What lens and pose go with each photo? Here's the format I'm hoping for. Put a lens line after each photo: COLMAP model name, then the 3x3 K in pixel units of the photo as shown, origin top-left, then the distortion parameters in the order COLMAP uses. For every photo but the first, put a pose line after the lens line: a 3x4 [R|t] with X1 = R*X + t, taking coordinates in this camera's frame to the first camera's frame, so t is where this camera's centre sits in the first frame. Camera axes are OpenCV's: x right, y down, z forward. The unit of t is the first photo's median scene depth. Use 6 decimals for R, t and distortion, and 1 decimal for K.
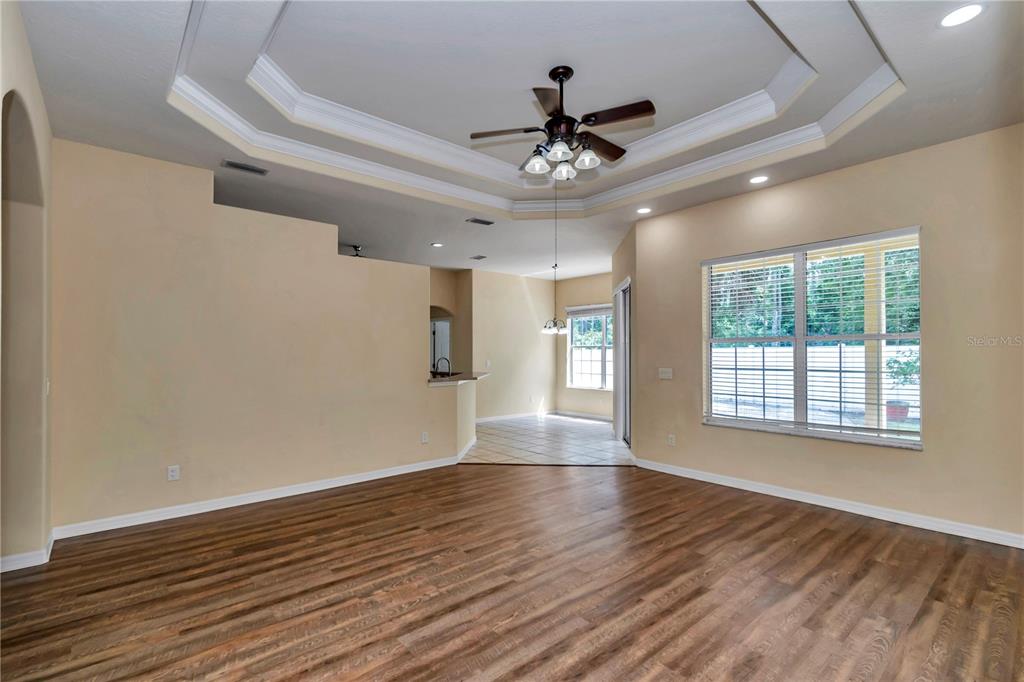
lens RADIAL K [[469.9, 0, 501.5], [0, 469.9, 351.9], [0, 0, 1]] dist [0.007129, -0.003960]
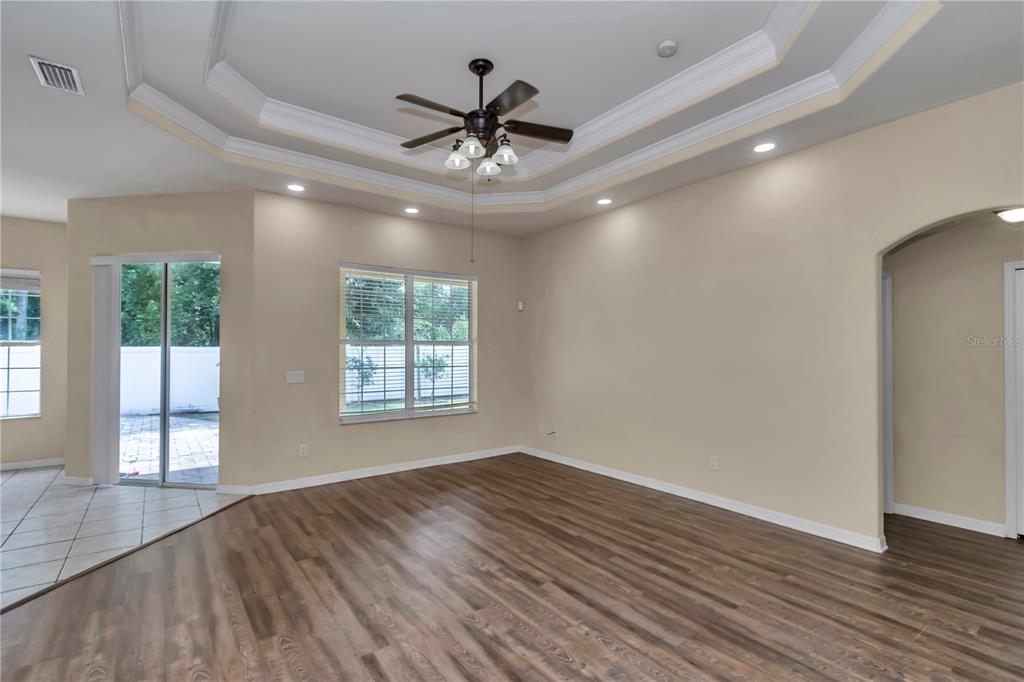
lens RADIAL K [[469.9, 0, 508.4], [0, 469.9, 347.7], [0, 0, 1]] dist [0.007129, -0.003960]
pose [[0.049149, 0.012579, 0.998712, -0.794578], [-0.000229, 0.999921, -0.012583, 0.001420], [-0.998791, 0.000390, 0.049147, 0.843254]]
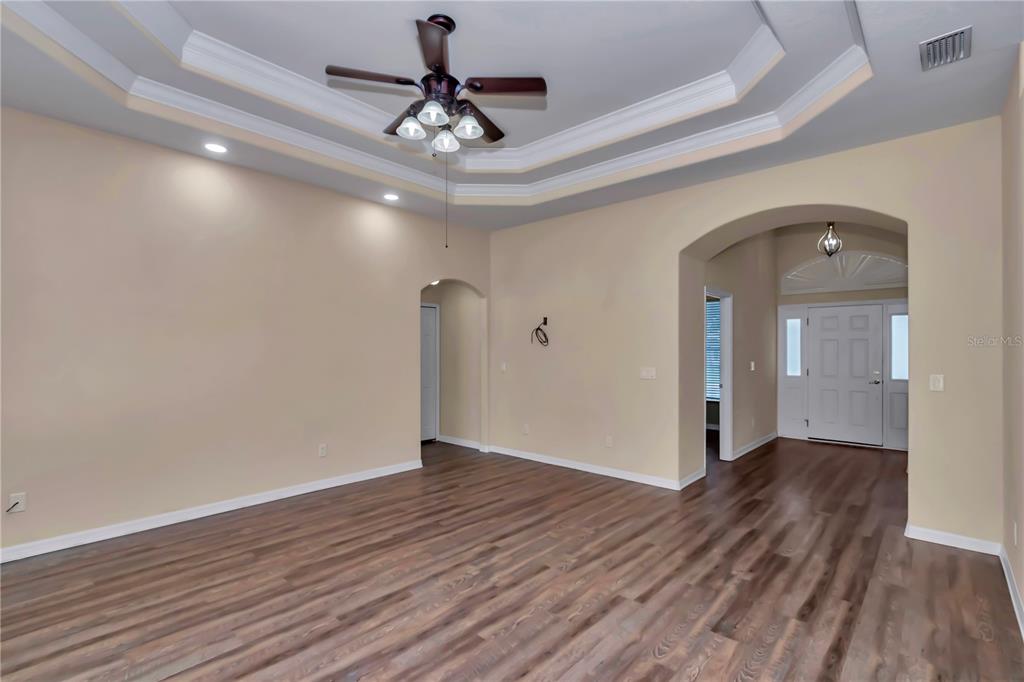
lens RADIAL K [[469.9, 0, 506.2], [0, 469.9, 348.2], [0, 0, 1]] dist [0.007129, -0.003960]
pose [[-0.990128, 0.001806, -0.140157, 0.123121], [0.001760, 0.999998, 0.000448, -0.004962], [0.140158, 0.000197, -0.990129, 1.761625]]
